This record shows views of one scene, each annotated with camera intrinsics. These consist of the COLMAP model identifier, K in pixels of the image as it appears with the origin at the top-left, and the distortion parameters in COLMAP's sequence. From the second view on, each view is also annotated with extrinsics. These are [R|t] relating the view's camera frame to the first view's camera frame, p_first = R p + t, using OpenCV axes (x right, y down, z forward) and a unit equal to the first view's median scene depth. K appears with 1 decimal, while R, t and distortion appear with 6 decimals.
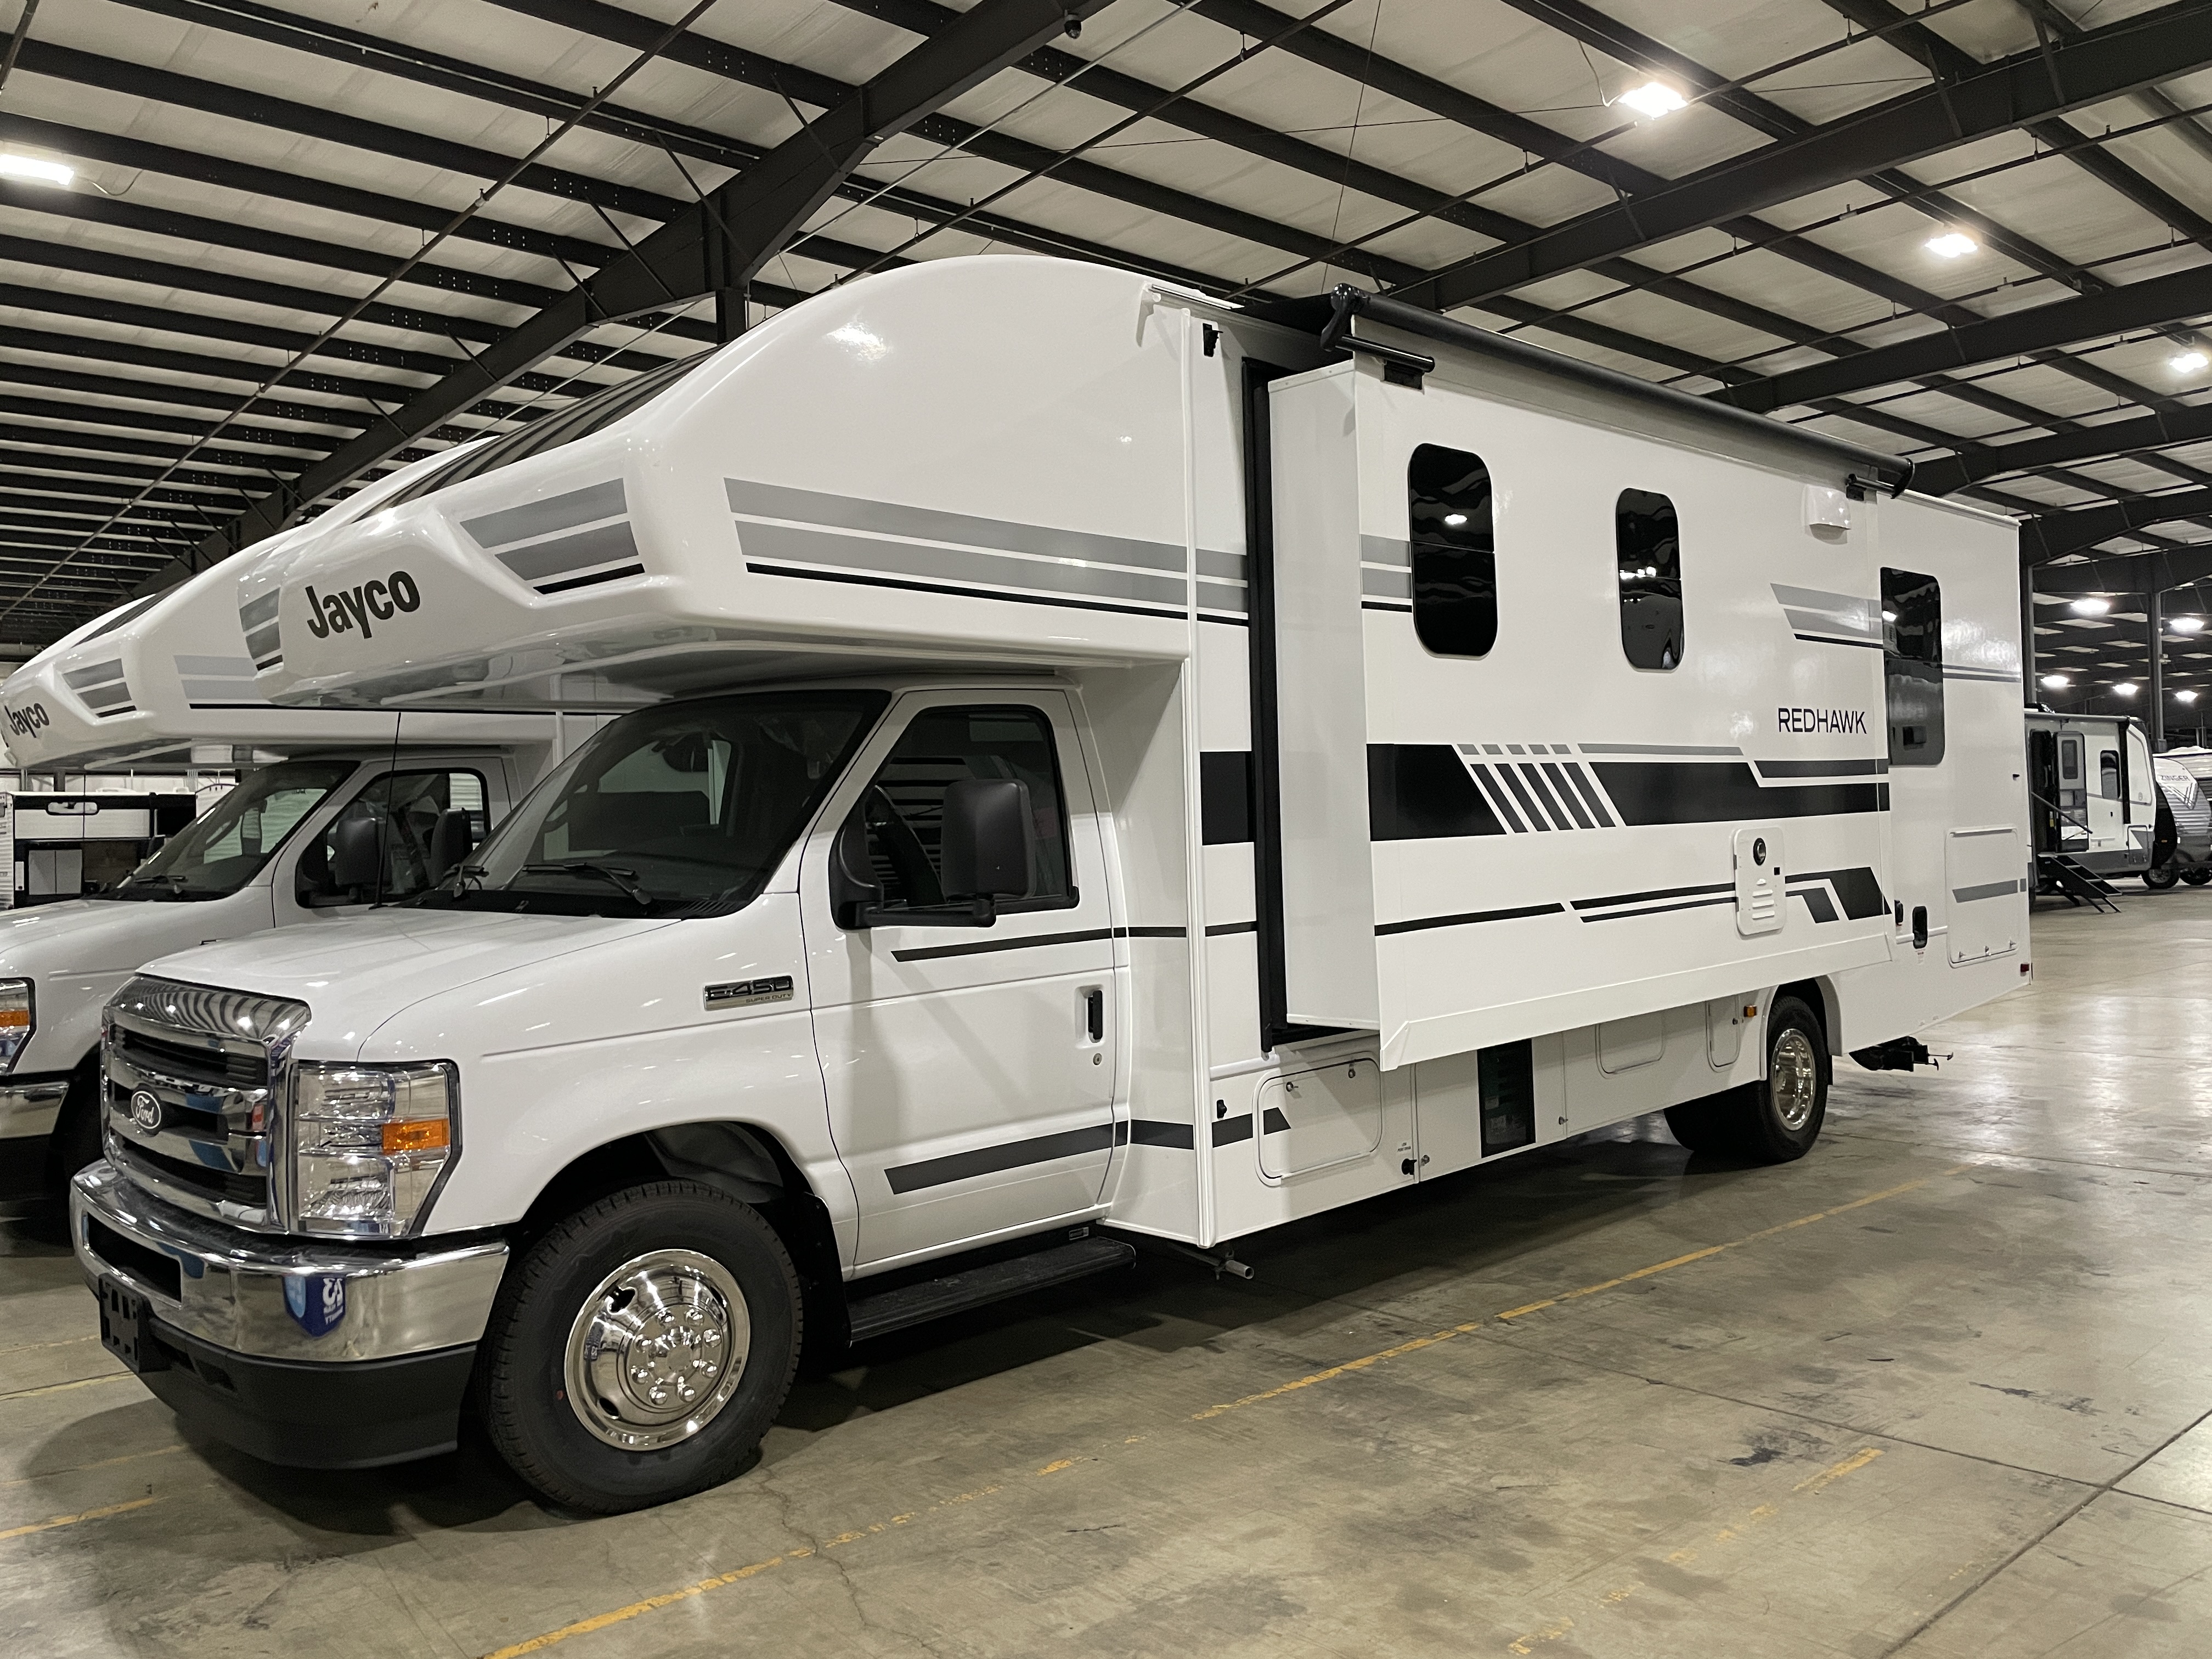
lens RADIAL K [[1671.6, 0, 1101.2], [0, 1671.6, 825.0], [0, 0, 1]] dist [0.099368, -0.135783]
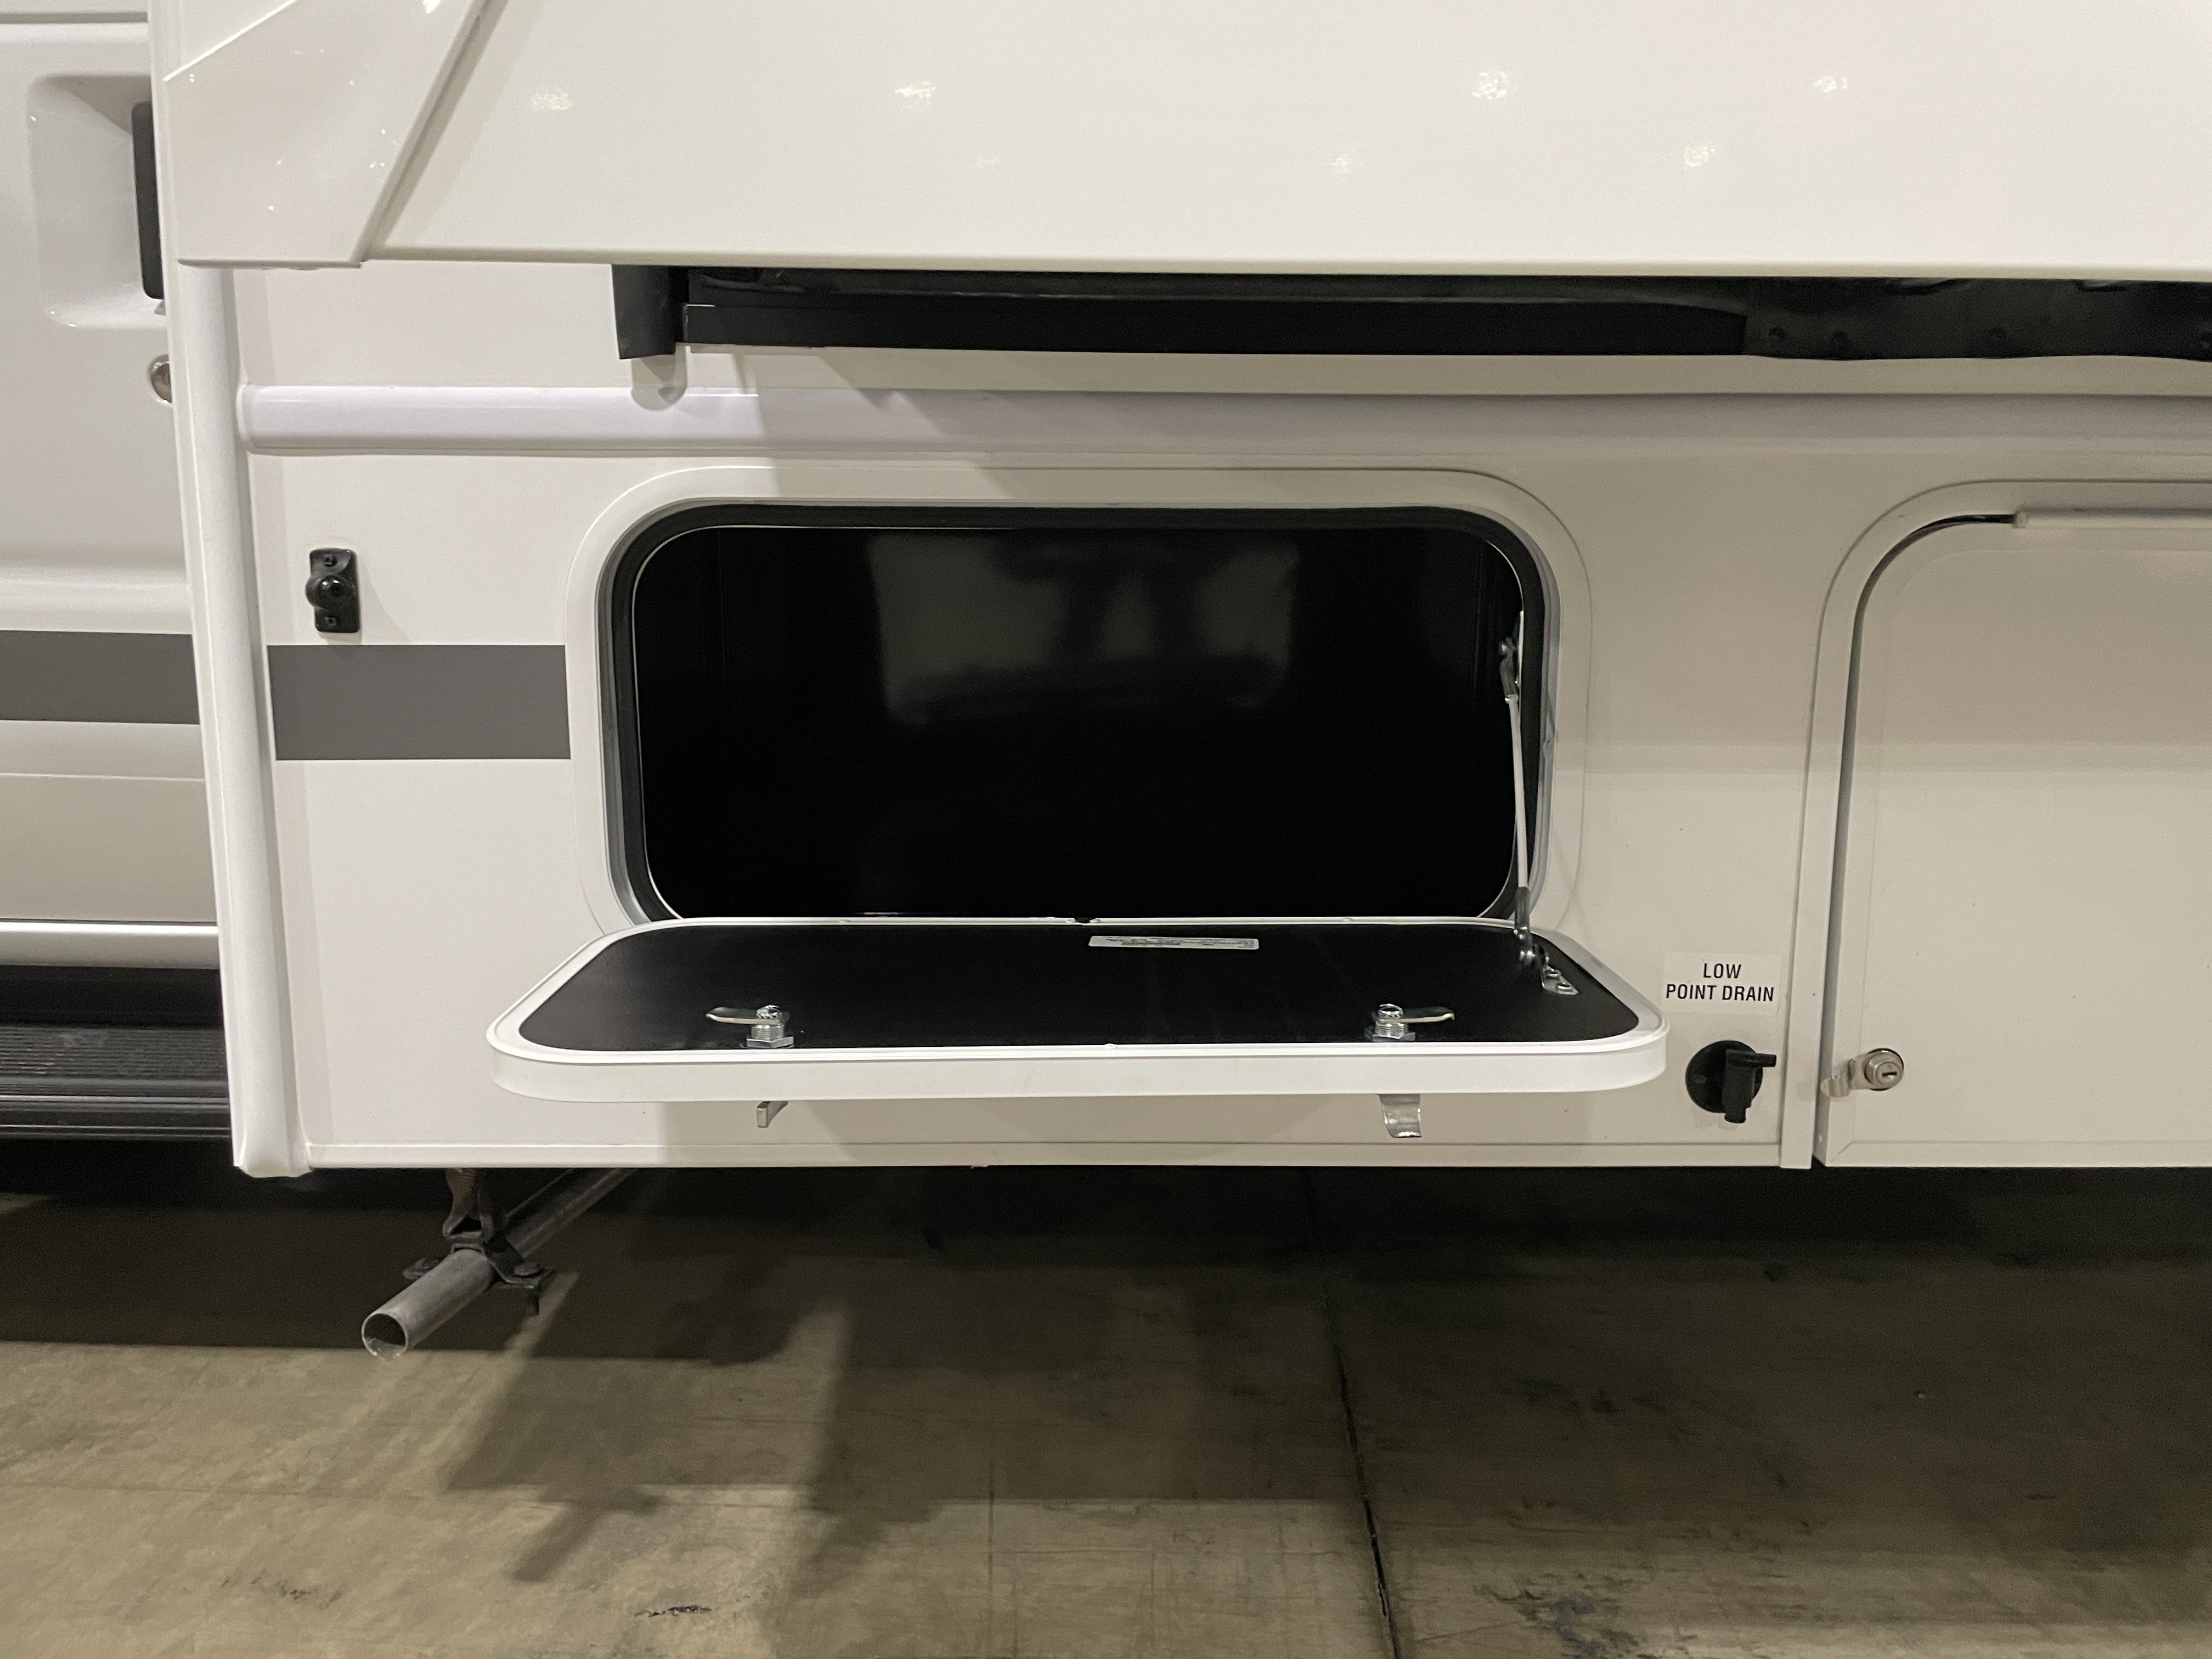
lens RADIAL K [[1671.6, 0, 1101.2], [0, 1671.6, 825.0], [0, 0, 1]] dist [0.099368, -0.135783]
pose [[0.721077, 0.153066, -0.675736, 0.281118], [-0.030413, 0.981344, 0.189838, 0.146888], [0.692187, -0.116336, 0.712280, 0.866596]]
